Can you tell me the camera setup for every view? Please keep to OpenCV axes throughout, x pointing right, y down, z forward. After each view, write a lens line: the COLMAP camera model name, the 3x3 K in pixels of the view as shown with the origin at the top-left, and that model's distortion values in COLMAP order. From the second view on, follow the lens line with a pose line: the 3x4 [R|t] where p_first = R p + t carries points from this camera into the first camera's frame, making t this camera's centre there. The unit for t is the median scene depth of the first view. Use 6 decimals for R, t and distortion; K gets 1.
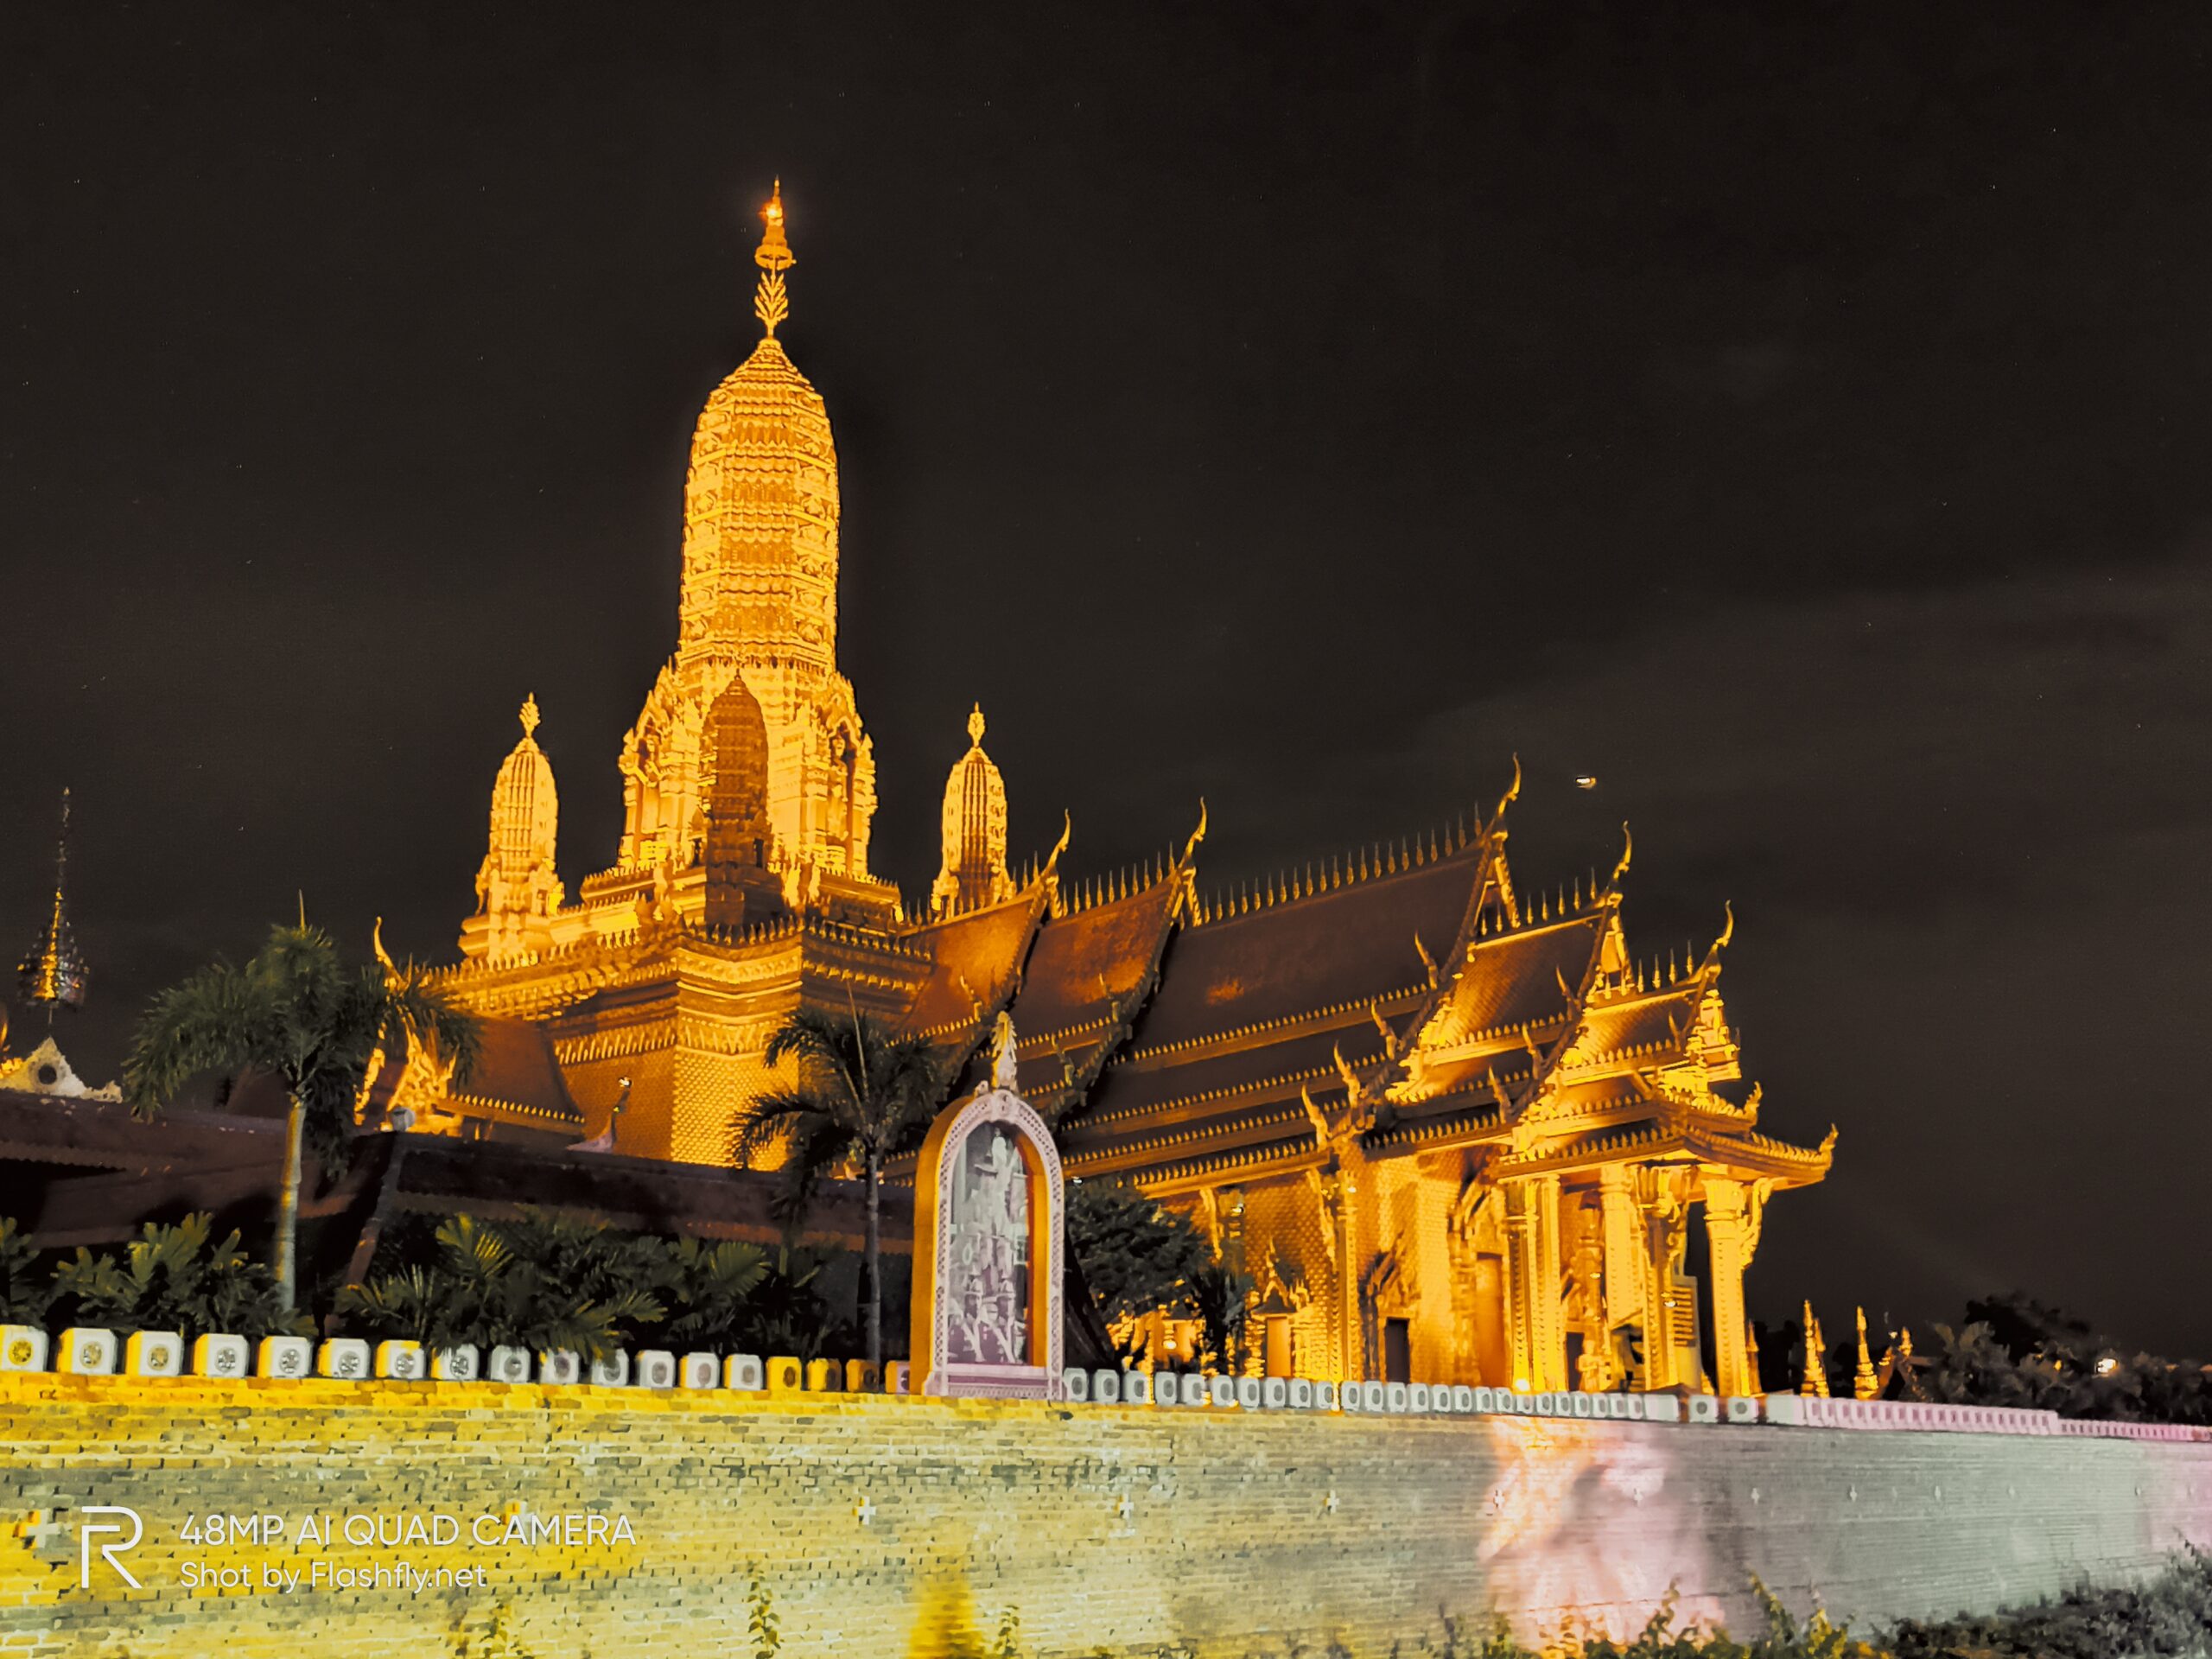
lens RADIAL K [[2493.0, 0, 1106.0], [0, 2493.0, 829.5], [0, 0, 1]] dist [0.309183, -0.675129]
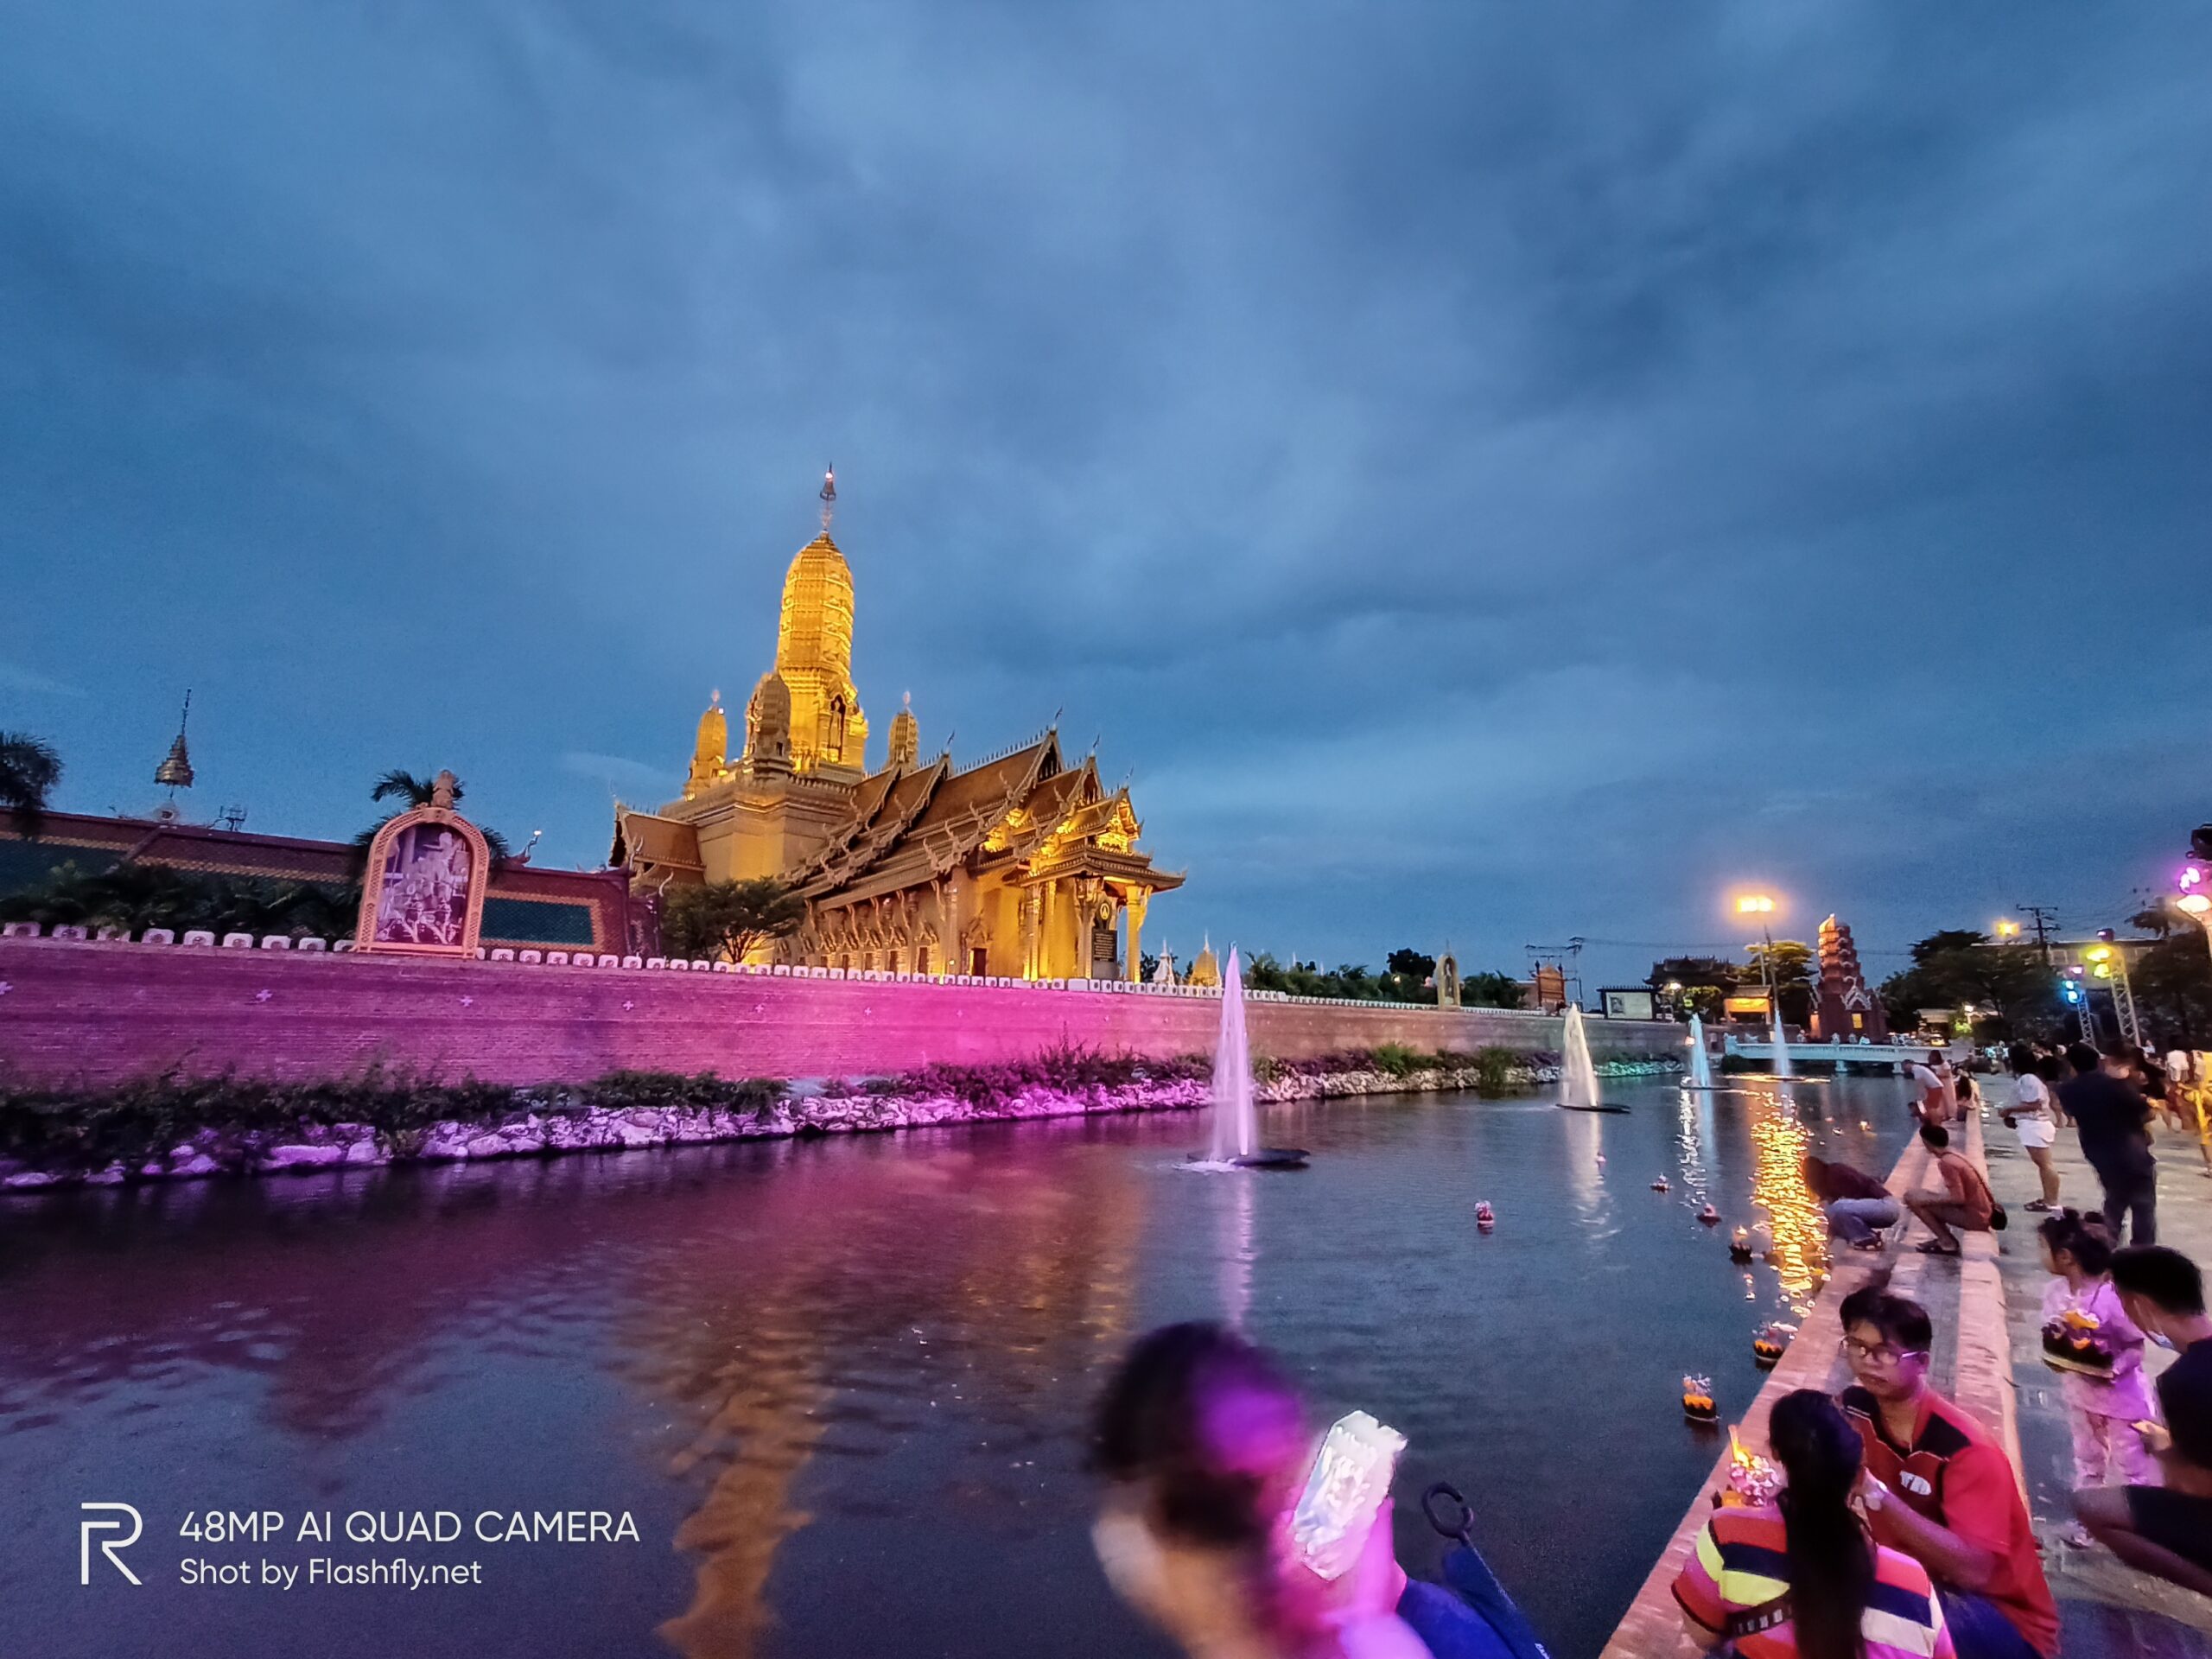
lens RADIAL K [[1004.0, 0, 1106.0], [0, 1004.0, 829.5], [0, 0, 1]] dist [0.000145, -0.000208]
pose [[0.998698, 0.003674, -0.050871, 0.516706], [-0.000869, 0.998484, 0.055035, 0.077622], [0.050996, -0.054919, 0.997188, 0.245495]]
